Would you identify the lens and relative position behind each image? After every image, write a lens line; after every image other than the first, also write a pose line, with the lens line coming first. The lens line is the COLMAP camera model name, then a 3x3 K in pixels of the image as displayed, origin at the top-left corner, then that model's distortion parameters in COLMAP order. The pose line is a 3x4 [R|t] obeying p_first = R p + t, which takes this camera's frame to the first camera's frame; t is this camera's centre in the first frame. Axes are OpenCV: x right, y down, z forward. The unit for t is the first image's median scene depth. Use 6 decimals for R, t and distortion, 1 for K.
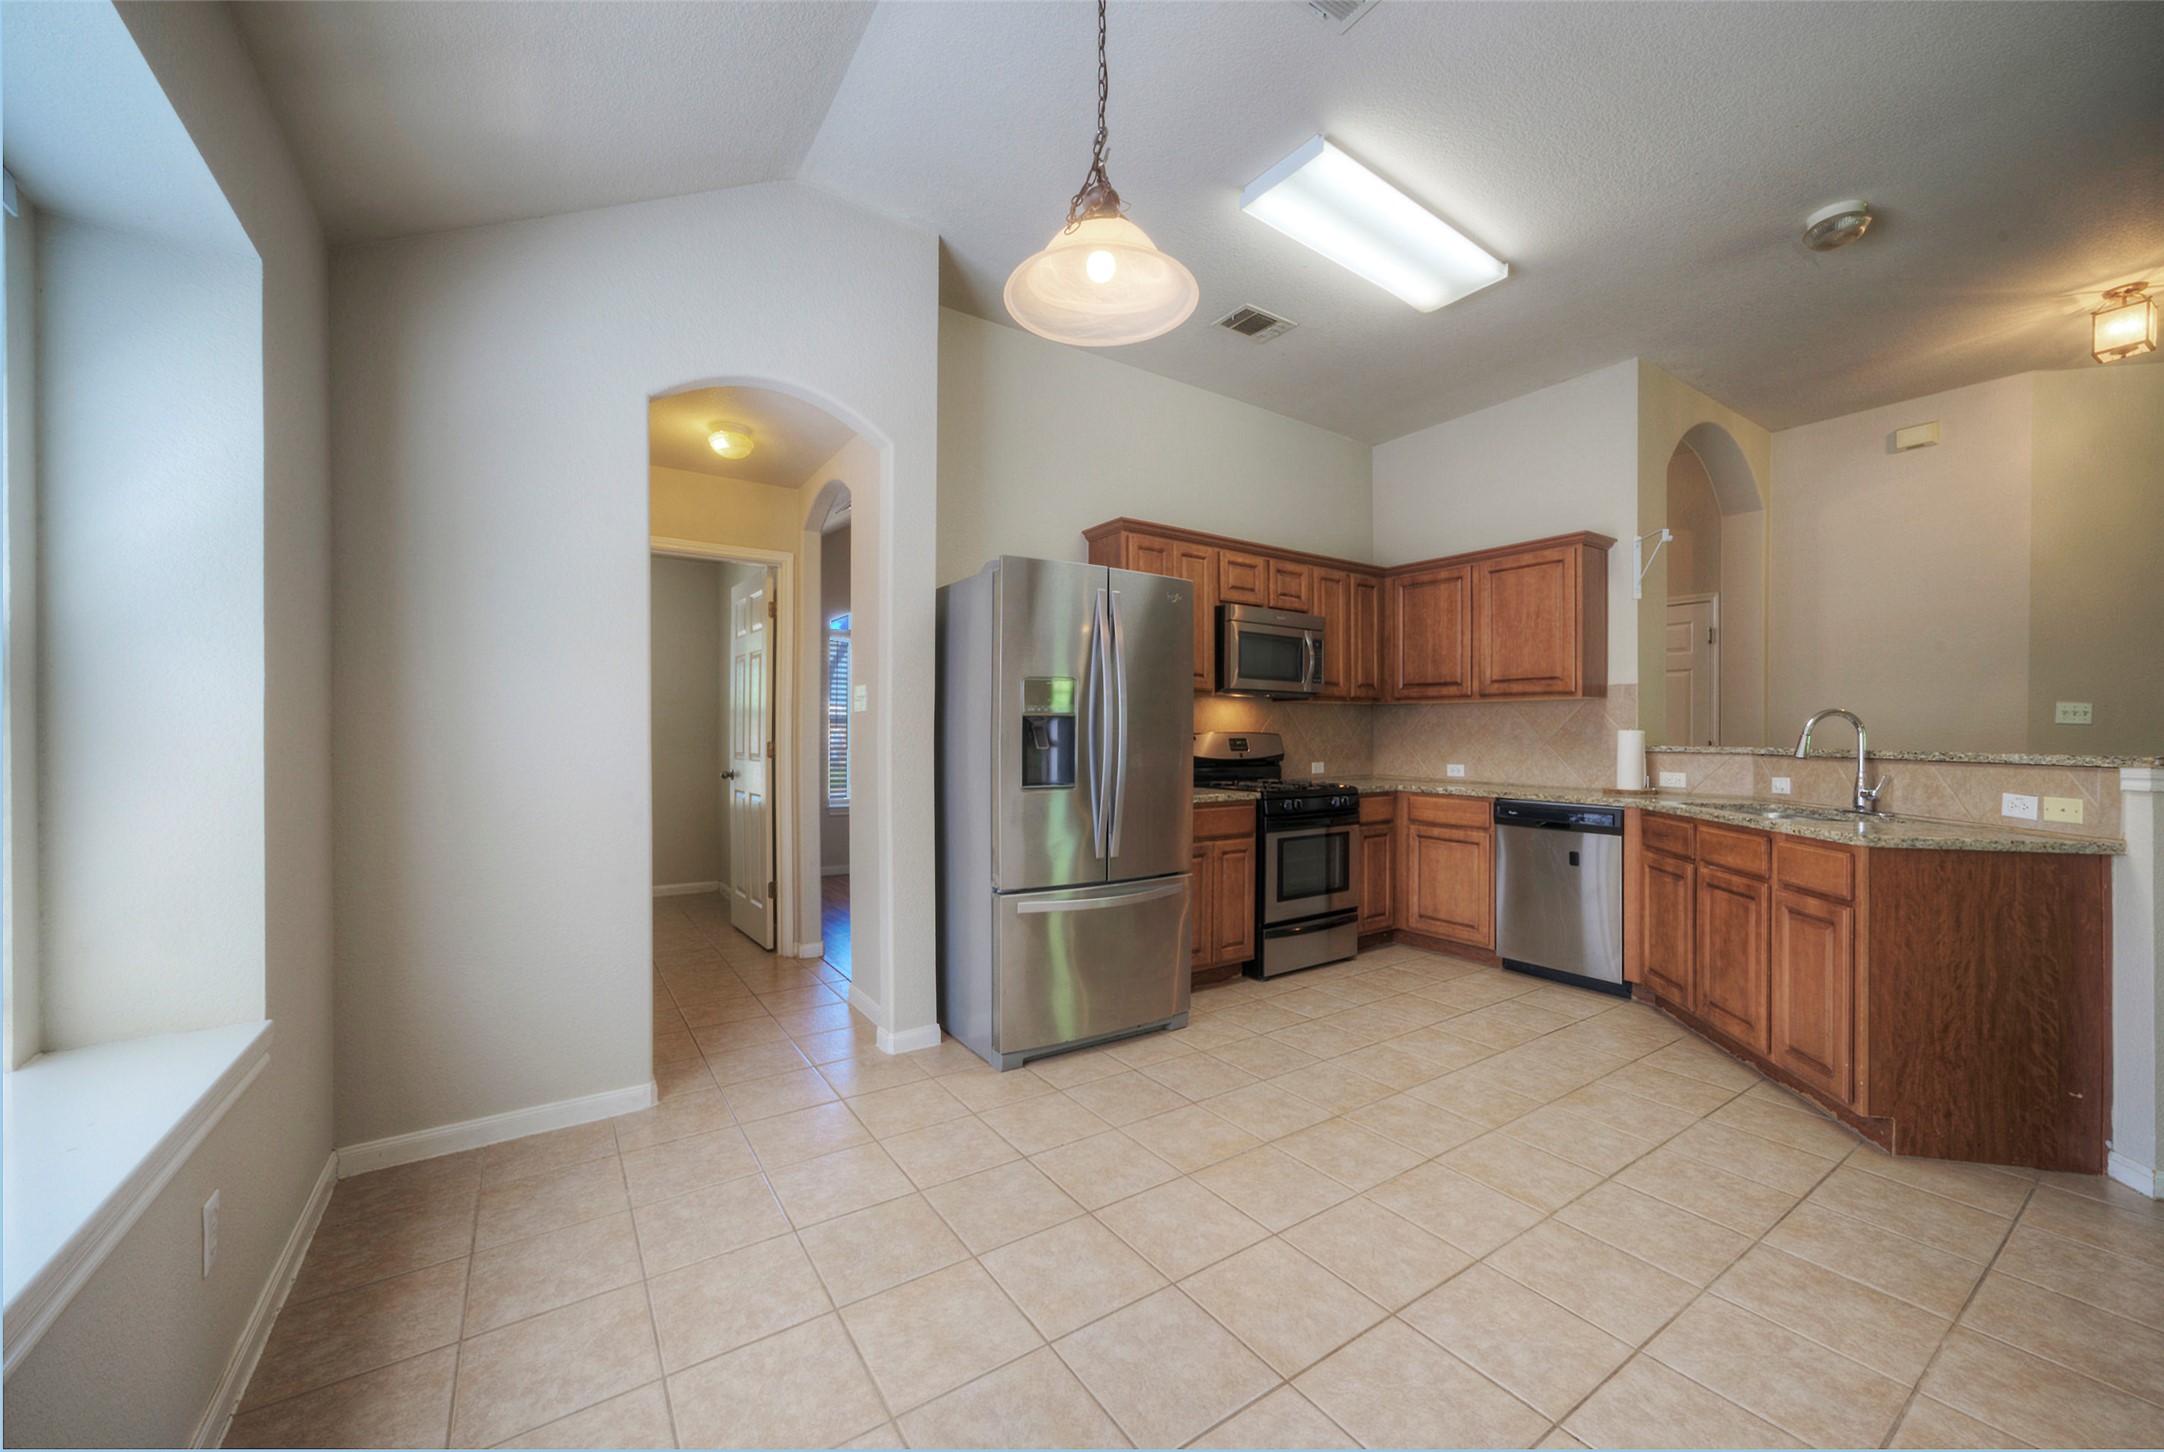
lens RADIAL K [[789.5, 0, 1092.7], [0, 789.5, 741.3], [0, 0, 1]] dist [-0.004213, 0.001185]
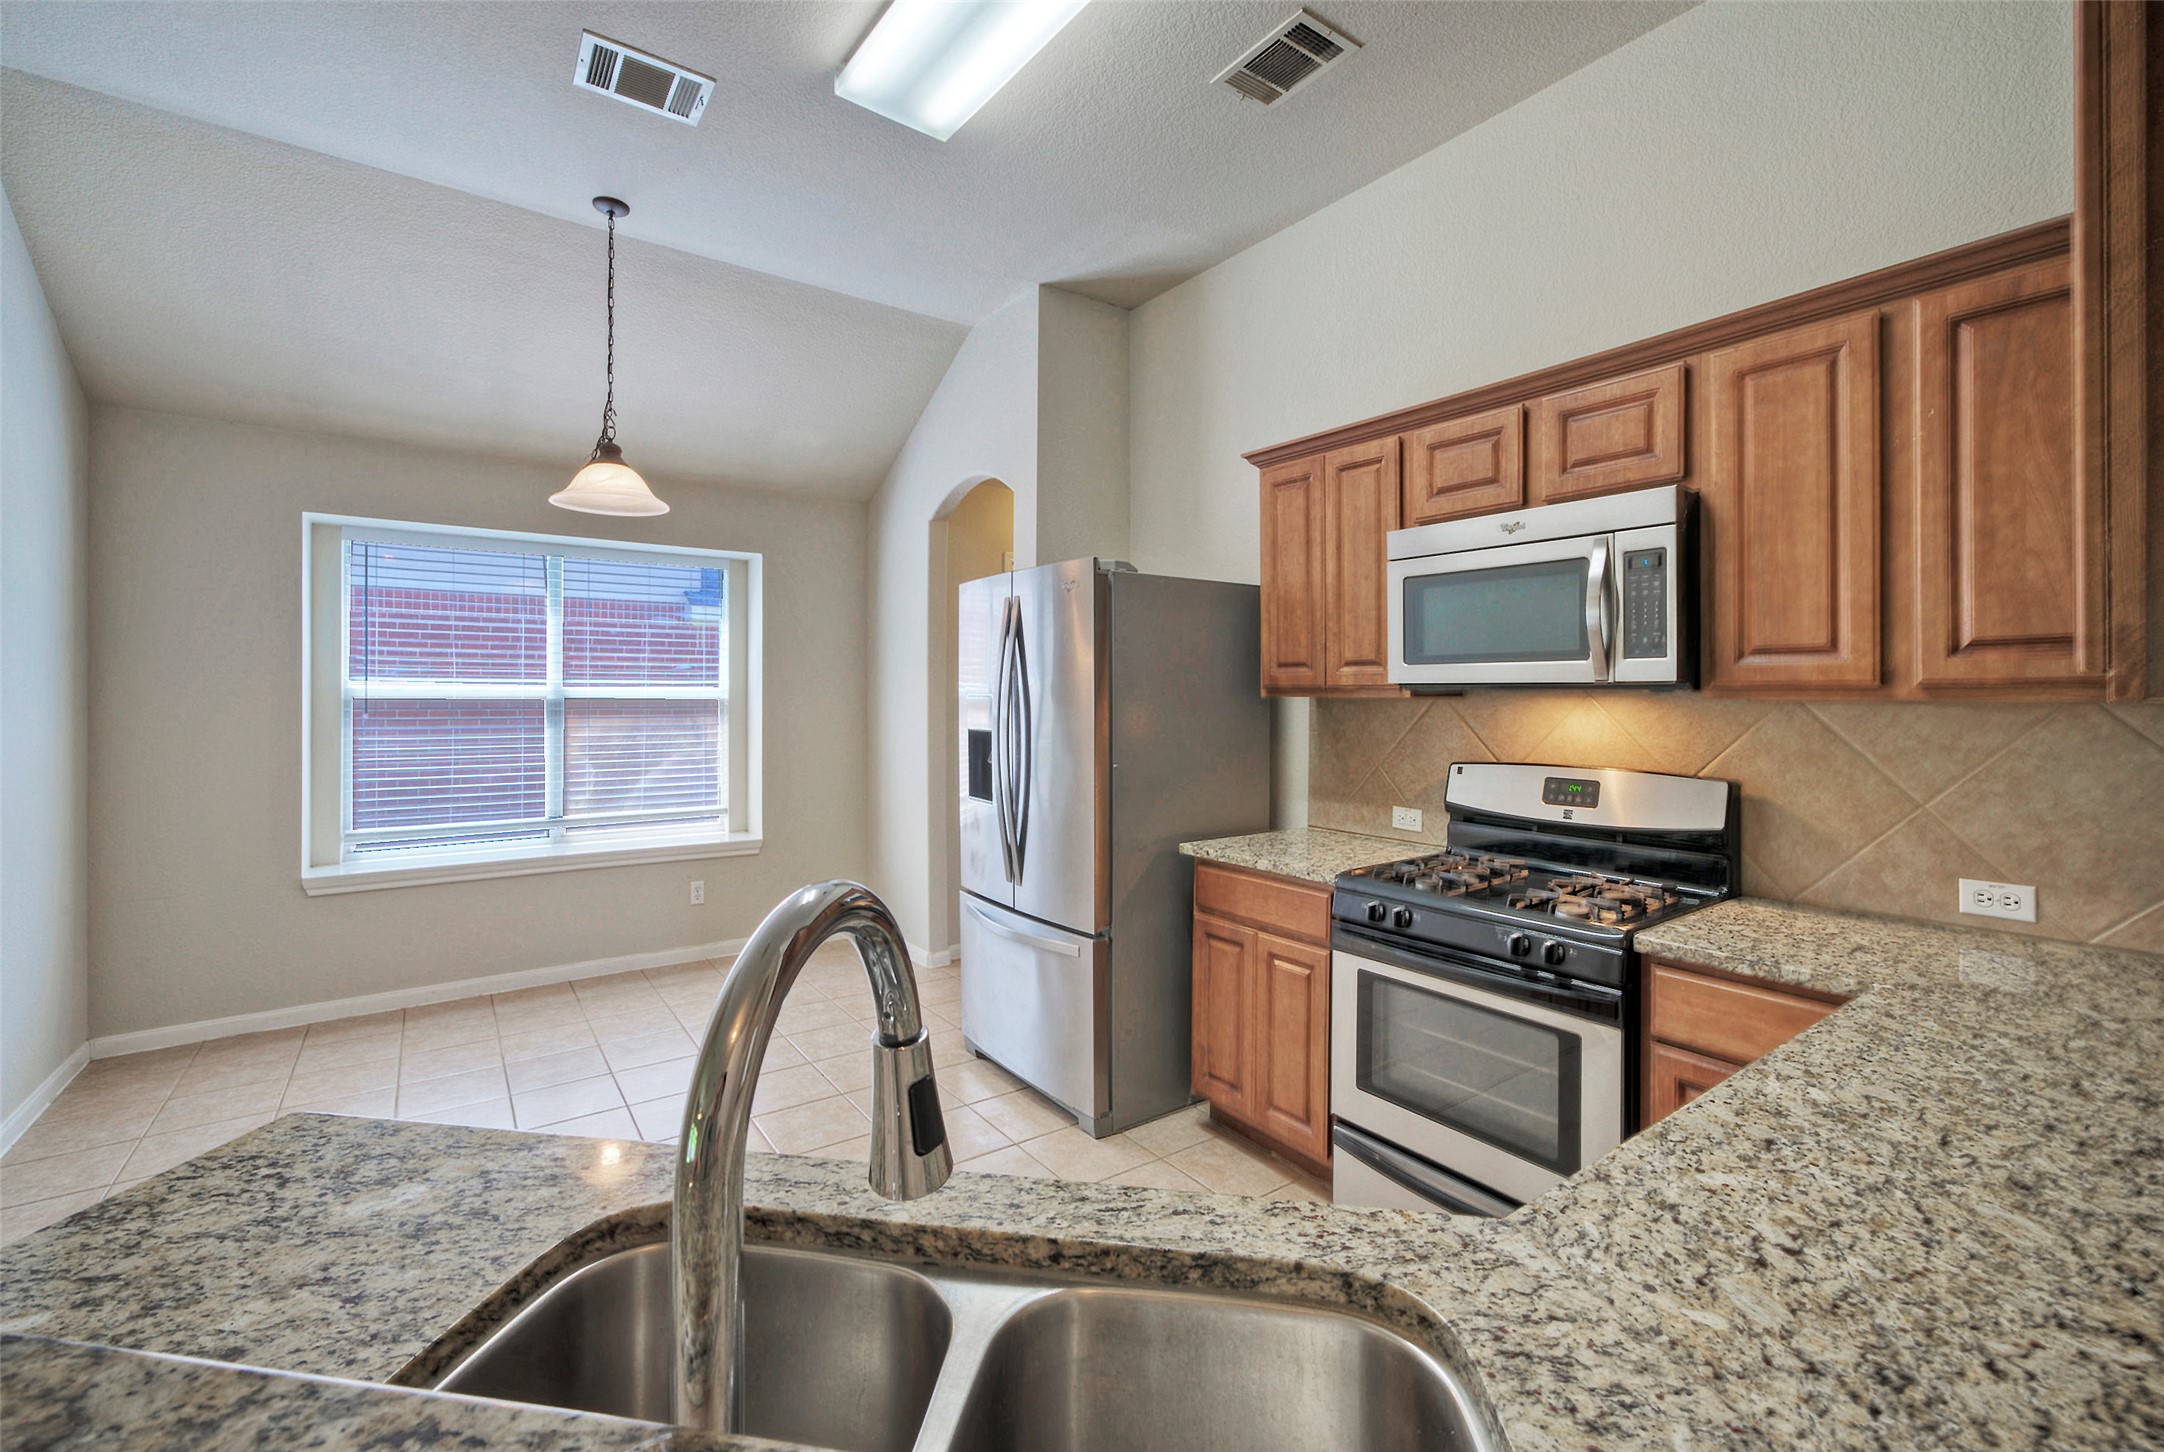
lens RADIAL K [[883.9, 0, 1066.9], [0, 883.9, 694.0], [0, 0, 1]] dist [-0.011681, 0.006206]
pose [[0.030749, -0.003857, -0.999520, 0.802184], [-0.014955, 0.999879, -0.004318, -0.054356], [0.999415, 0.015080, 0.030688, 0.769817]]
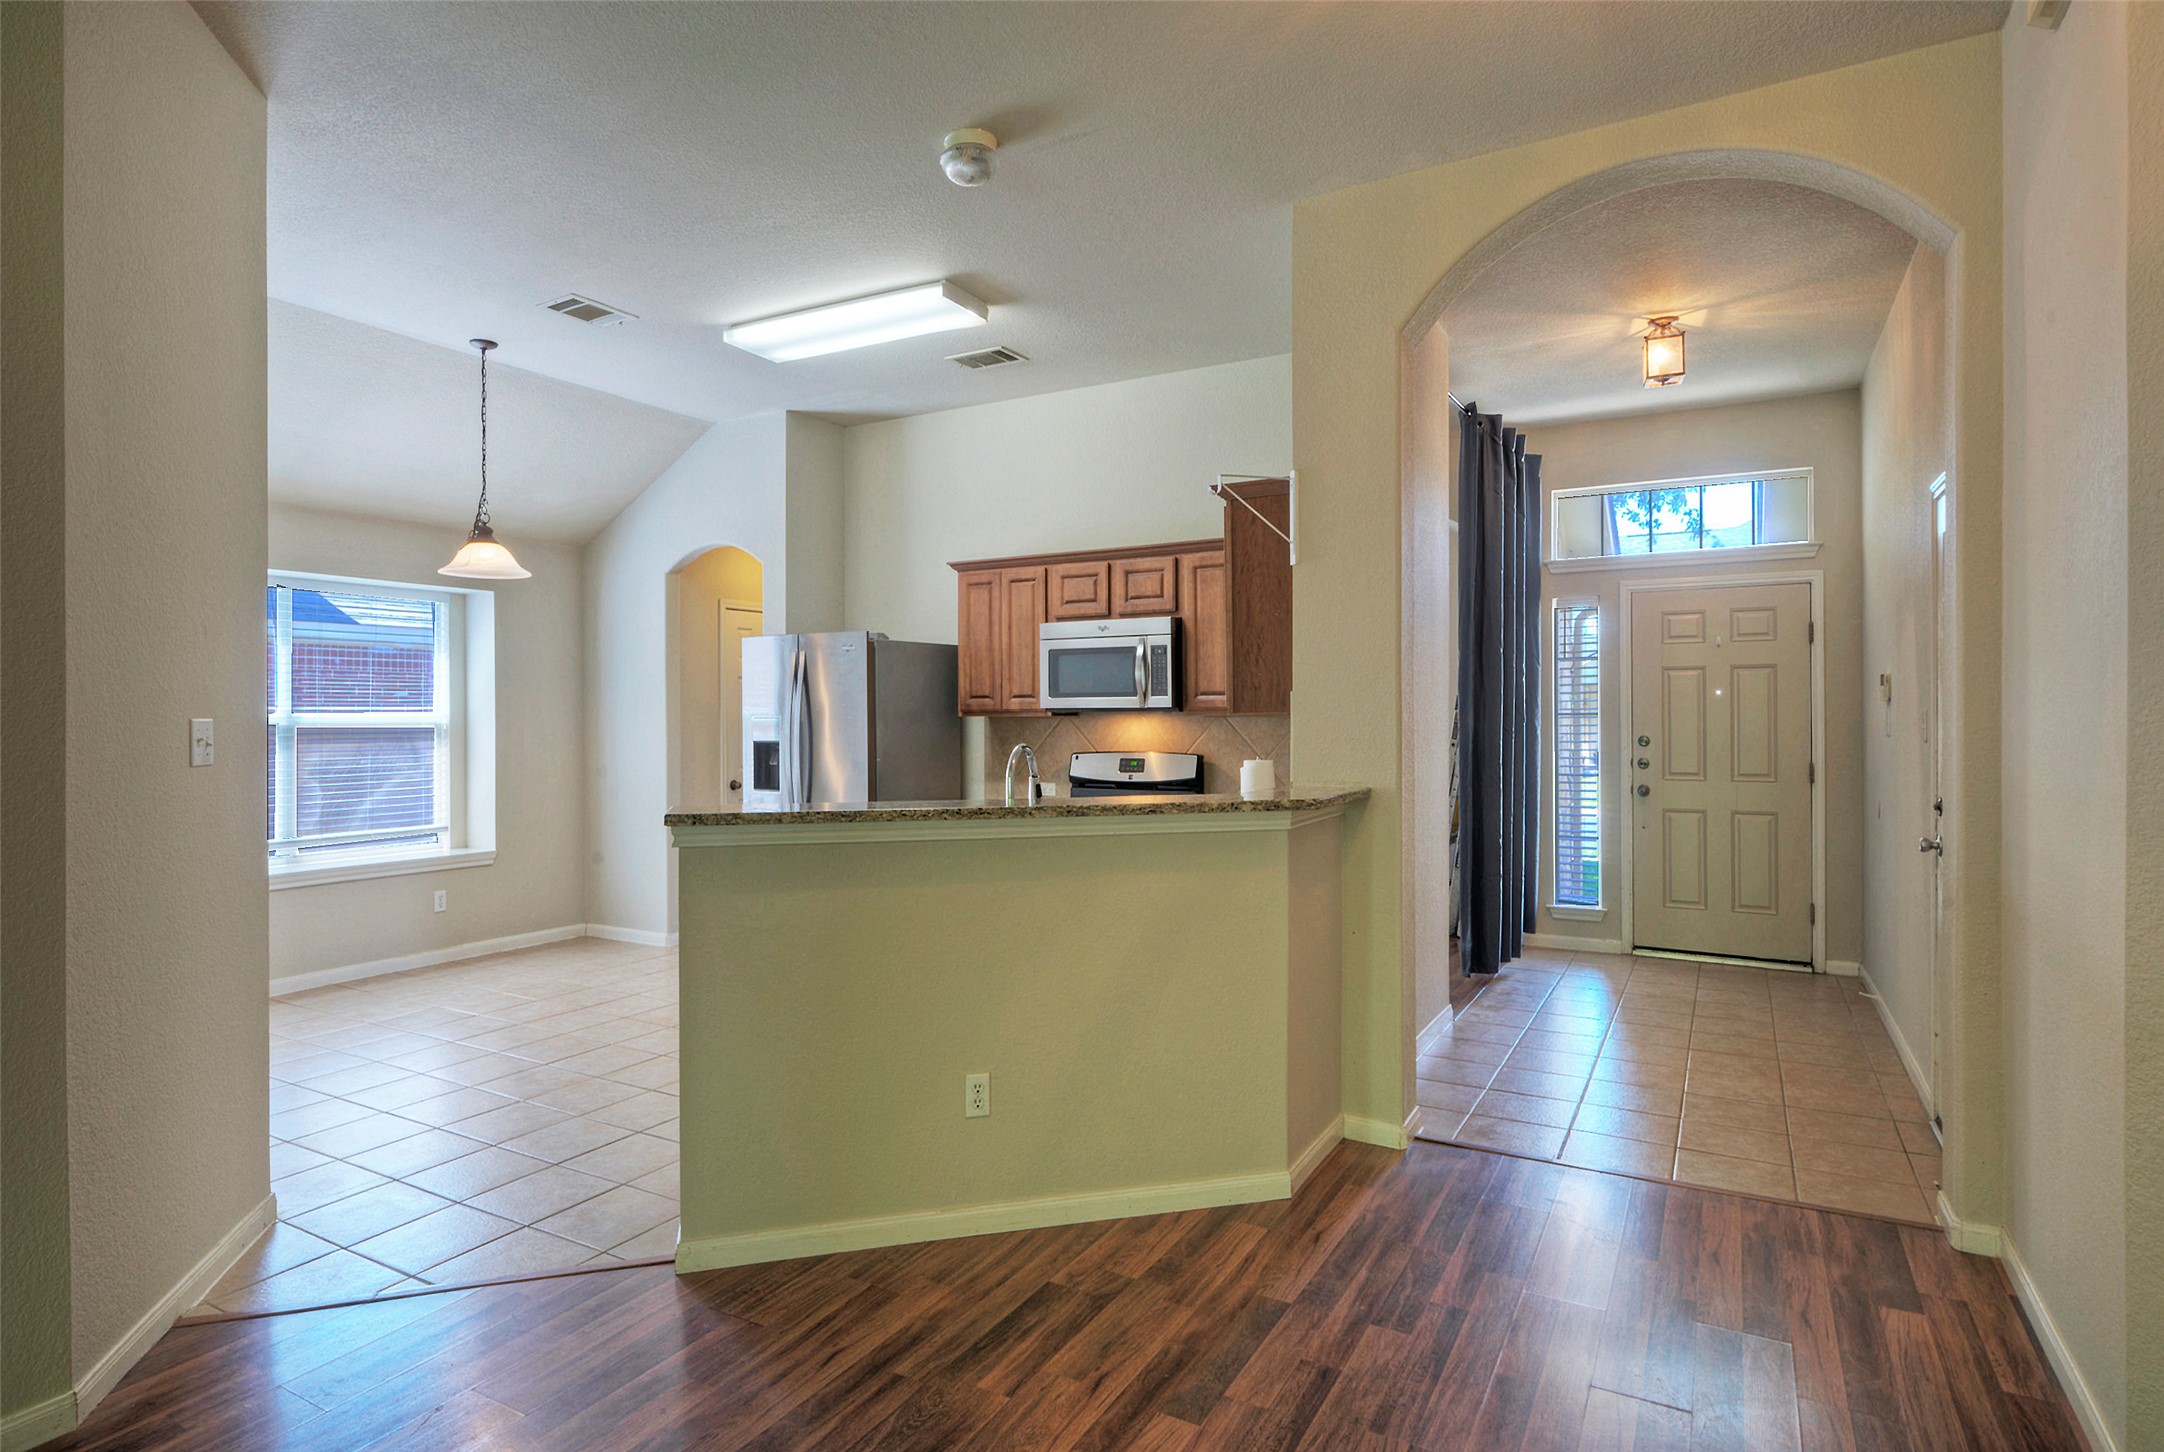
lens RADIAL K [[1126.8, 0, 1075.0], [0, 1126.8, 712.3], [0, 0, 1]] dist [-0.001596, -0.000869]
pose [[0.451258, -0.011276, -0.892322, 1.479426], [-0.004282, 0.999881, -0.014800, -0.042040], [0.892383, 0.010500, 0.451156, 0.409673]]
